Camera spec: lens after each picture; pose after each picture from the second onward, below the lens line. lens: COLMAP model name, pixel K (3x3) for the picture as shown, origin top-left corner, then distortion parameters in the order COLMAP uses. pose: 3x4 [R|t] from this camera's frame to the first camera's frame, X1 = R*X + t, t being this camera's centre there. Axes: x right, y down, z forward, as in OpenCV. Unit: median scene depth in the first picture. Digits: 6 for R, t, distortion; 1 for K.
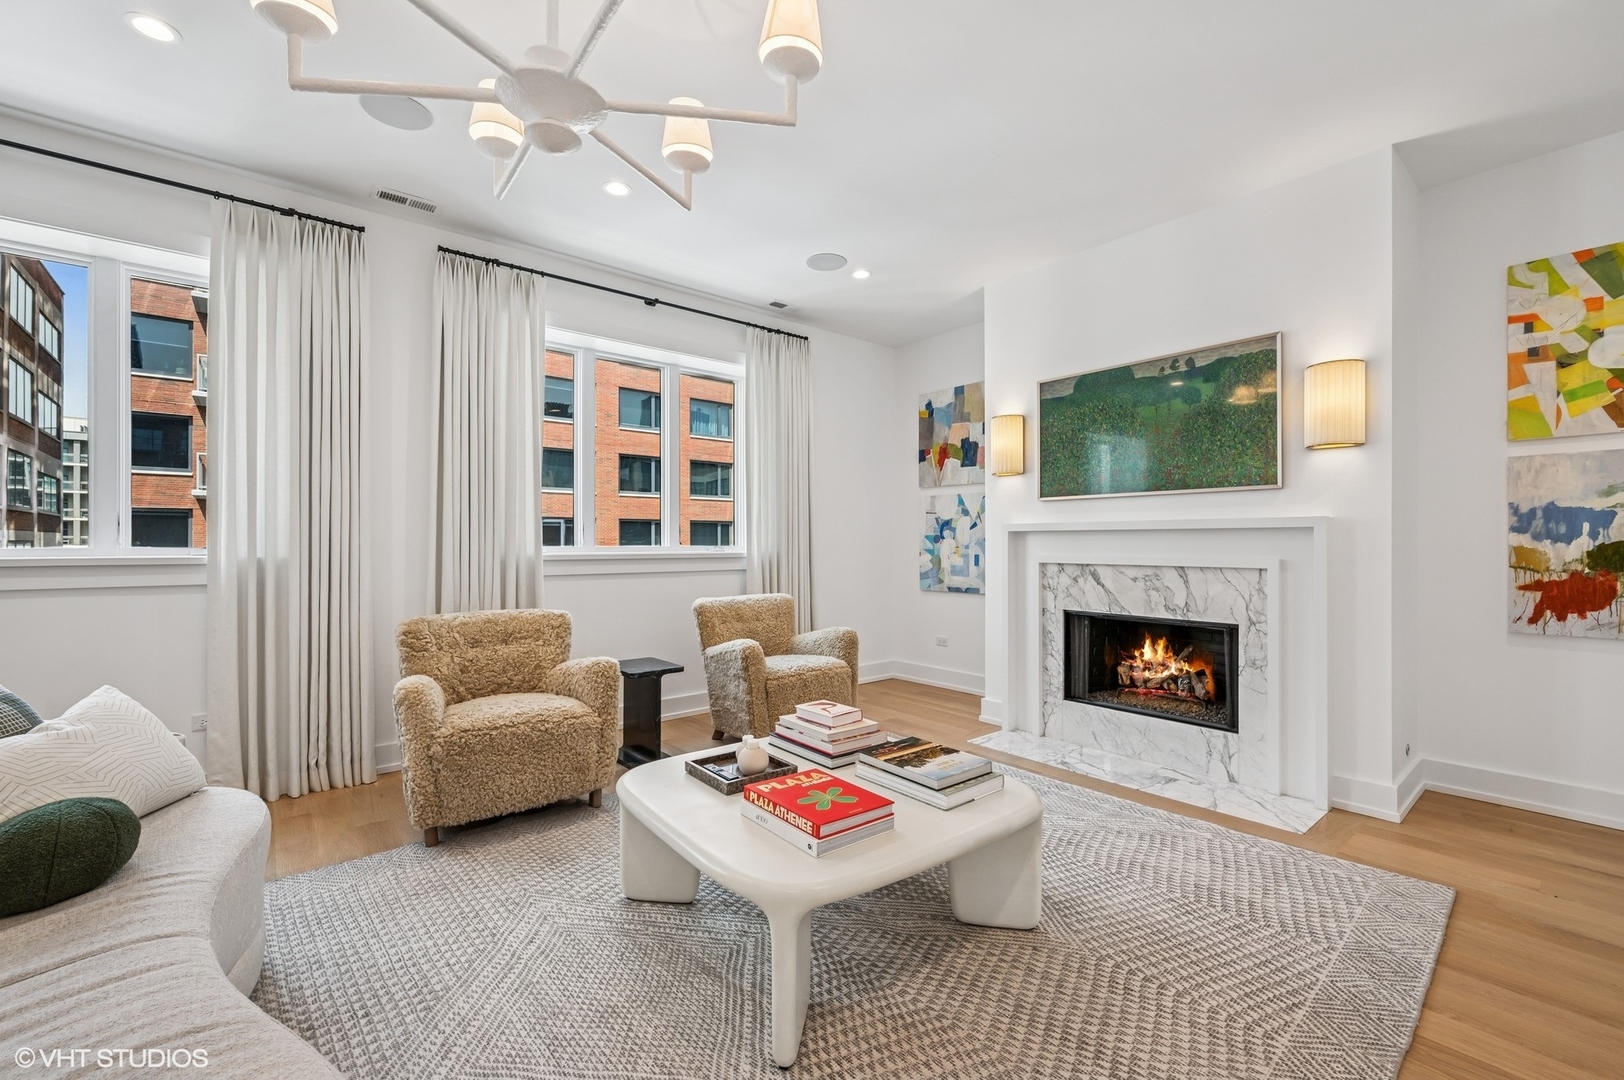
lens RADIAL K [[675.5, 0, 812.8], [0, 675.5, 541.4], [0, 0, 1]] dist [-0.004558, 0.000780]
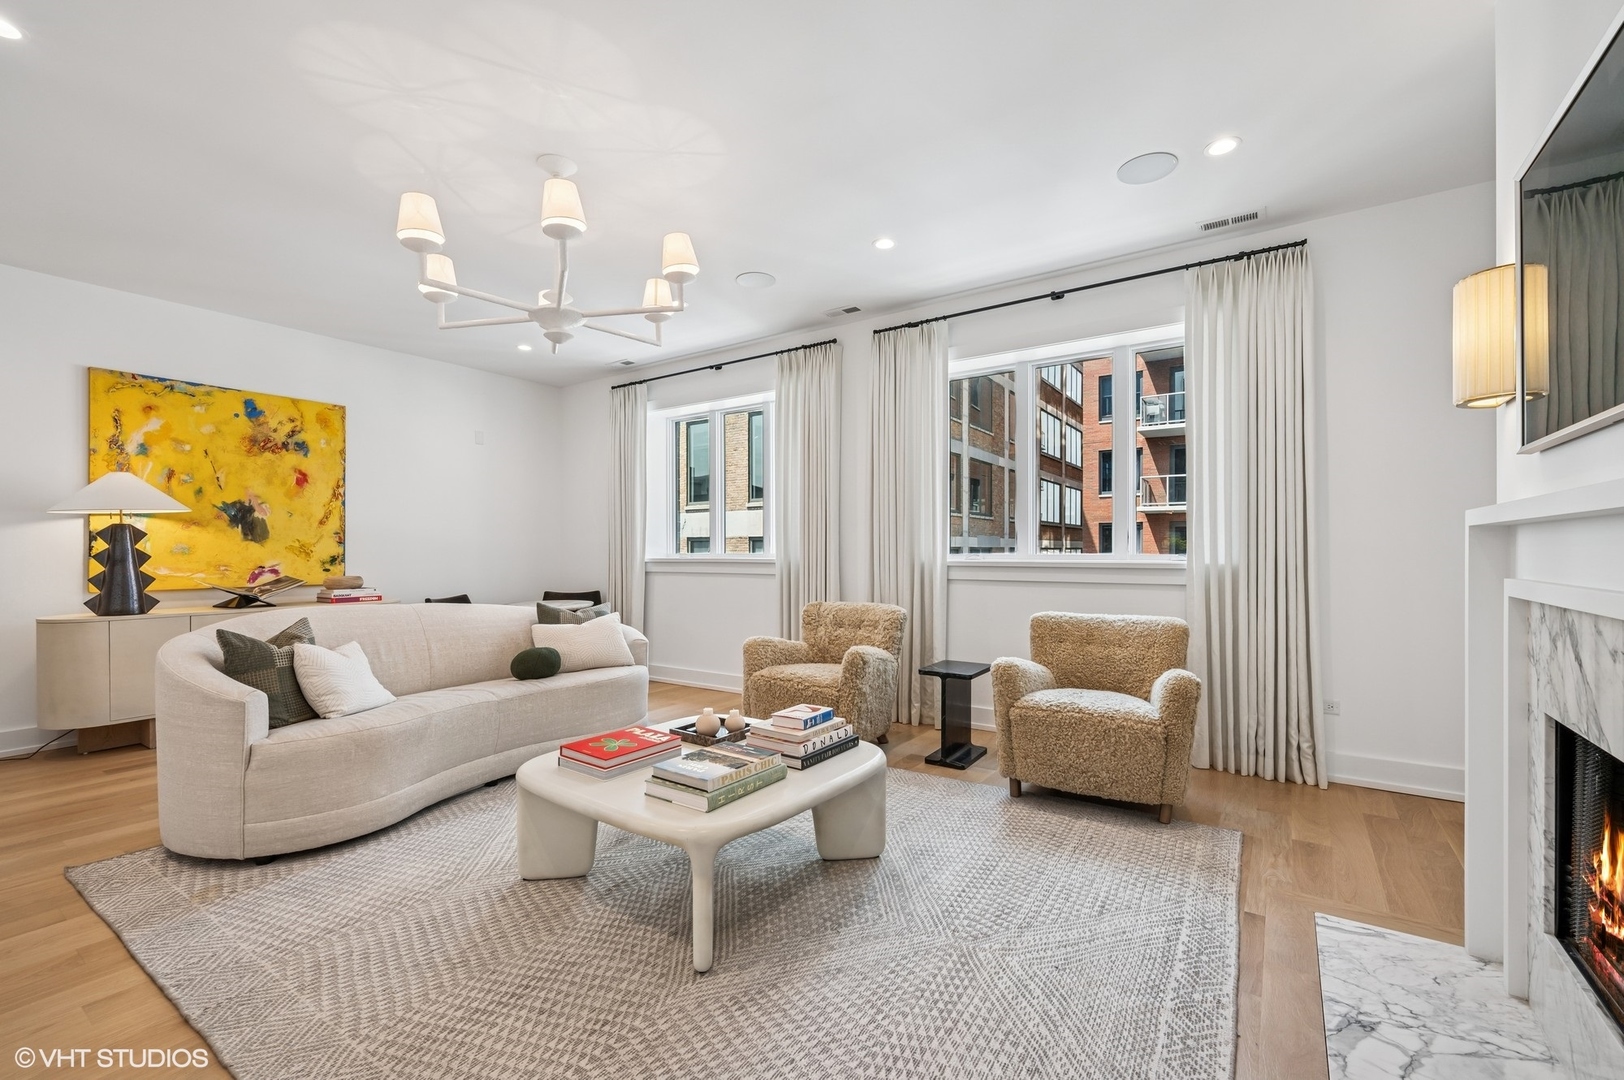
lens RADIAL K [[675.5, 0, 817.4], [0, 675.5, 550.4], [0, 0, 1]] dist [-0.004558, 0.000780]
pose [[0.279759, -0.000524, -0.960070, 0.709050], [0.004897, 0.999988, 0.000881, -0.000310], [0.960058, -0.004948, 0.279758, 0.509818]]
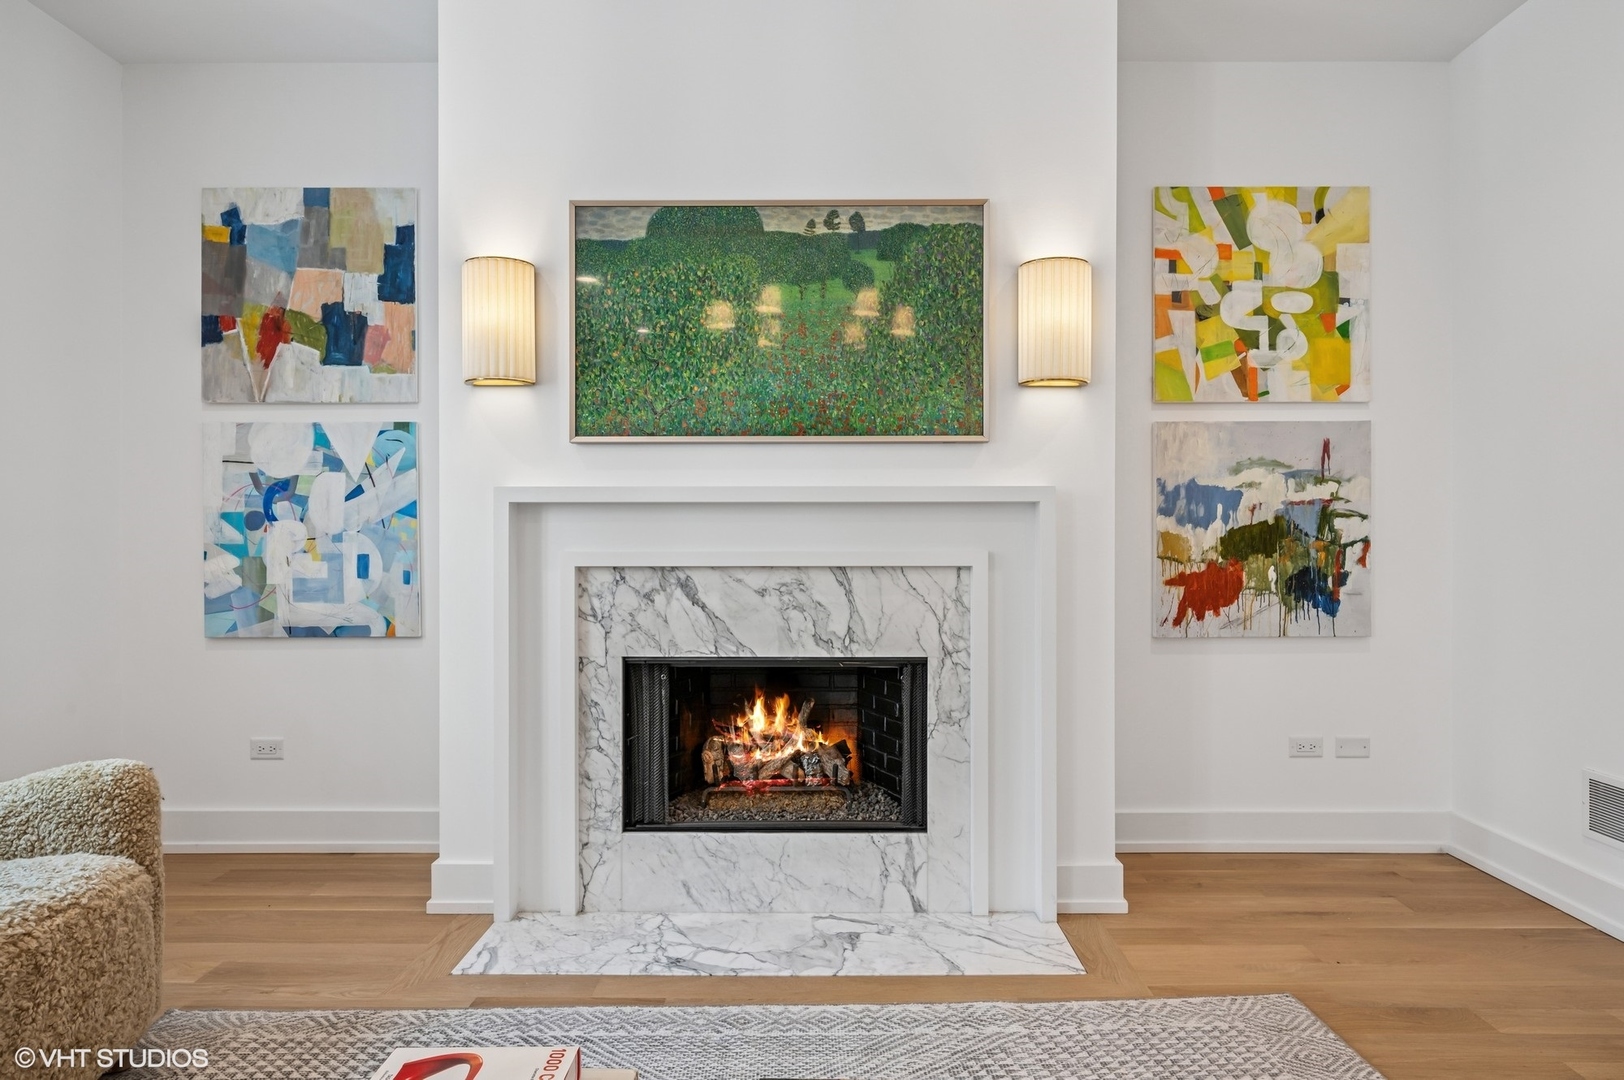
lens RADIAL K [[1033.2, 0, 821.0], [0, 1033.2, 542.5], [0, 0, 1]] dist [-0.002537, -0.000502]
pose [[0.643076, -0.003382, 0.765795, -0.147772], [0.000122, 0.999991, 0.004314, 0.011900], [-0.765802, -0.002681, 0.643070, 0.420015]]
